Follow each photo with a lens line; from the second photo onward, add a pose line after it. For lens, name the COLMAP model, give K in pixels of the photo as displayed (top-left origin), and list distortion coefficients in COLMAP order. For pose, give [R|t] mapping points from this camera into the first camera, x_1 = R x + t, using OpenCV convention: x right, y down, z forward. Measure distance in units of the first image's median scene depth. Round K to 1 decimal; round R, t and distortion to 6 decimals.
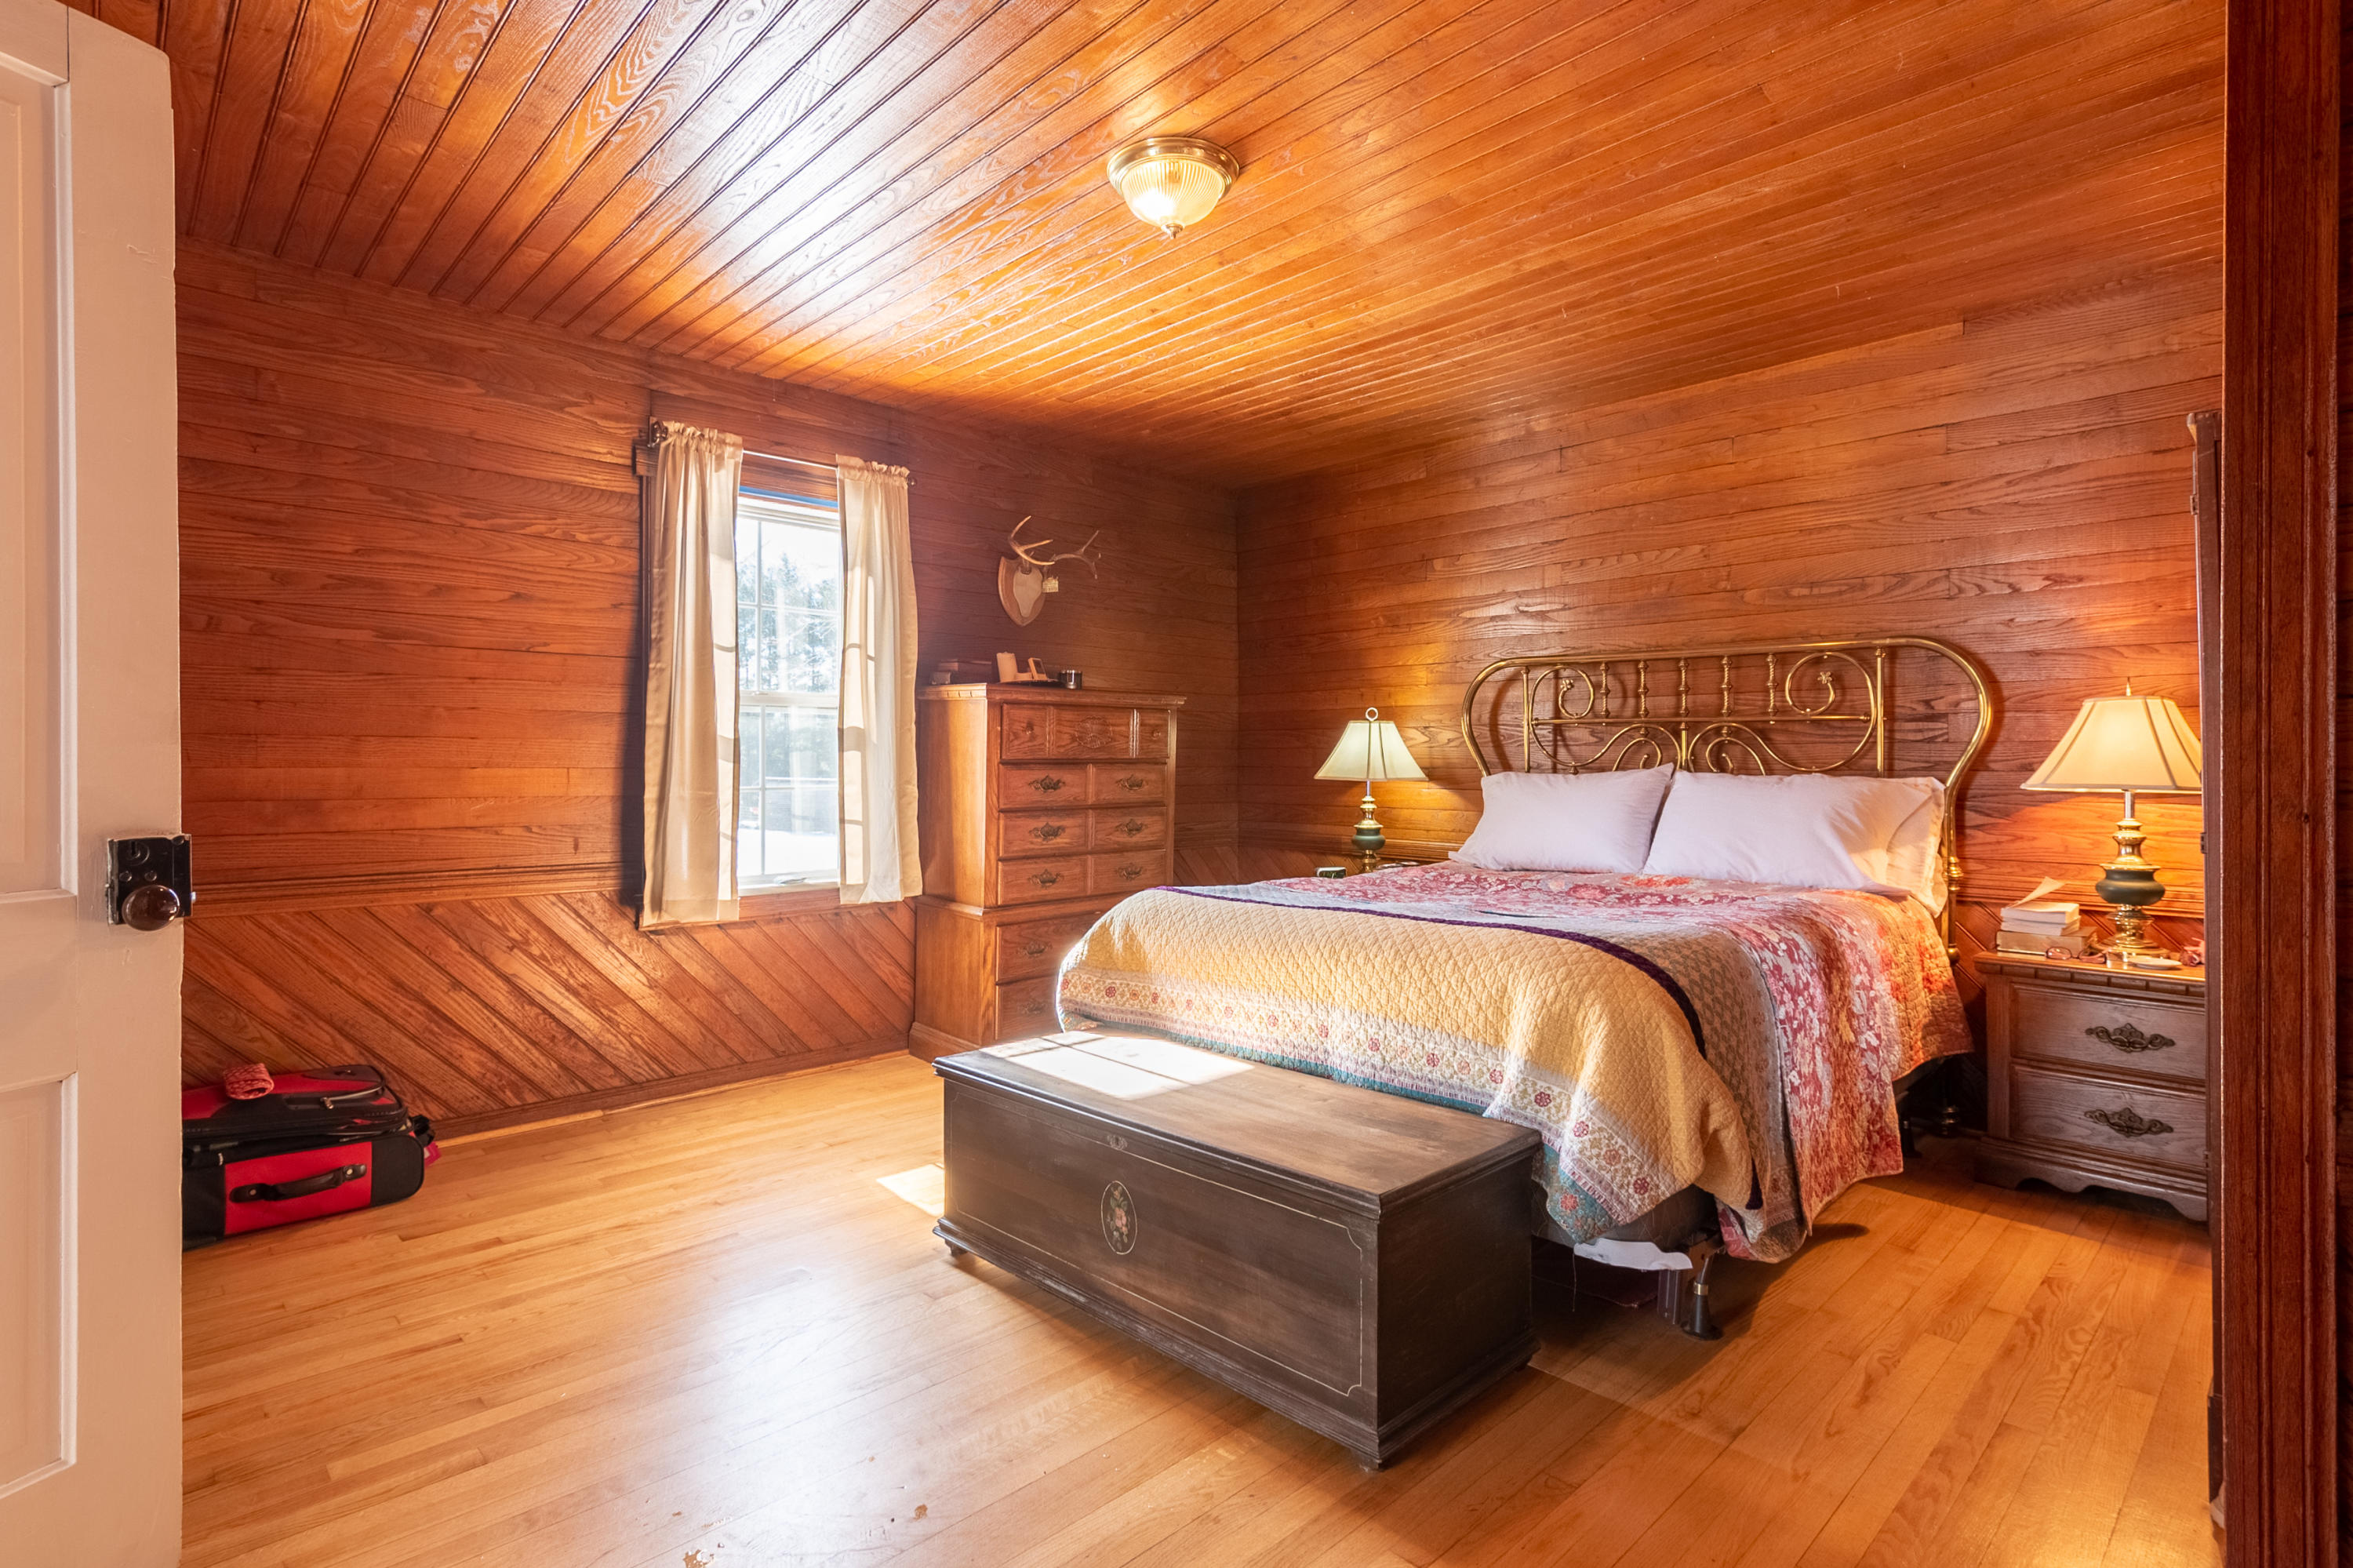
lens RADIAL K [[1151.5, 0, 1171.9], [0, 1151.5, 770.9], [0, 0, 1]] dist [0.003673, 0.001064]
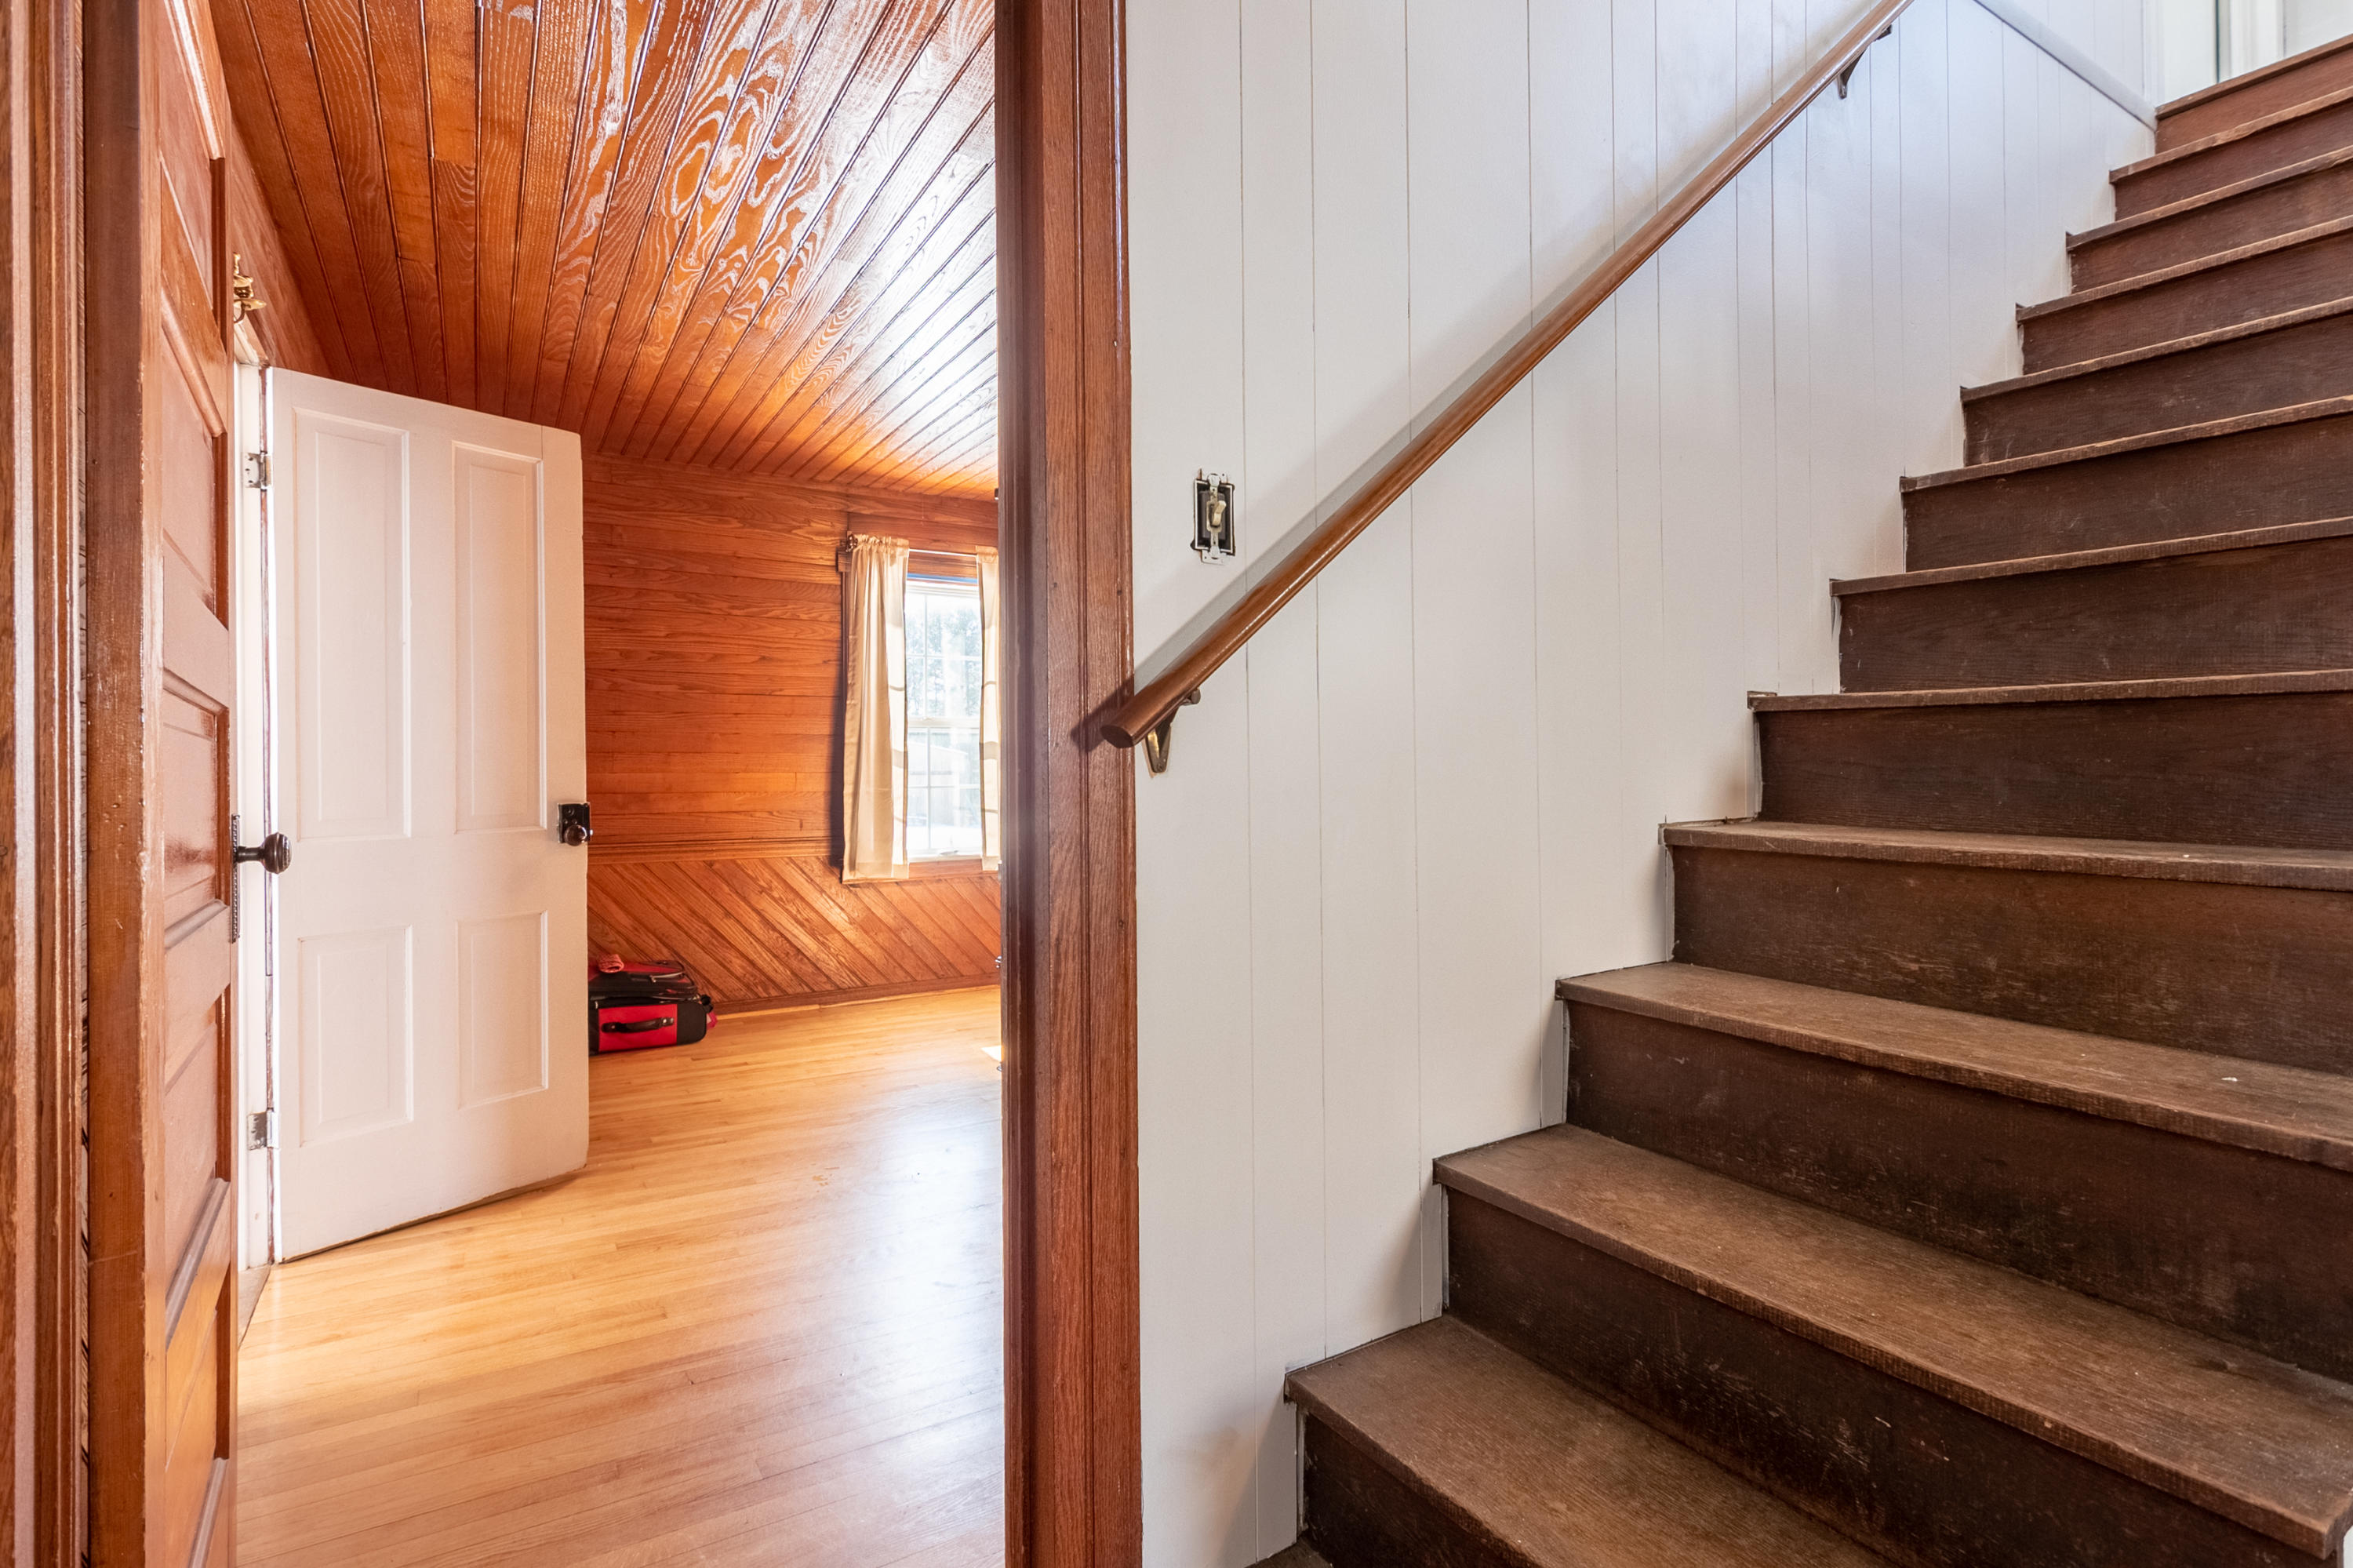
lens RADIAL K [[1151.5, 0, 1182.7], [0, 1151.5, 779.3], [0, 0, 1]] dist [0.003673, 0.001064]
pose [[0.978772, -0.003720, -0.204920, 0.294559], [0.004249, 0.999989, 0.002143, 0.005725], [0.204910, -0.002969, 0.978776, -0.384815]]
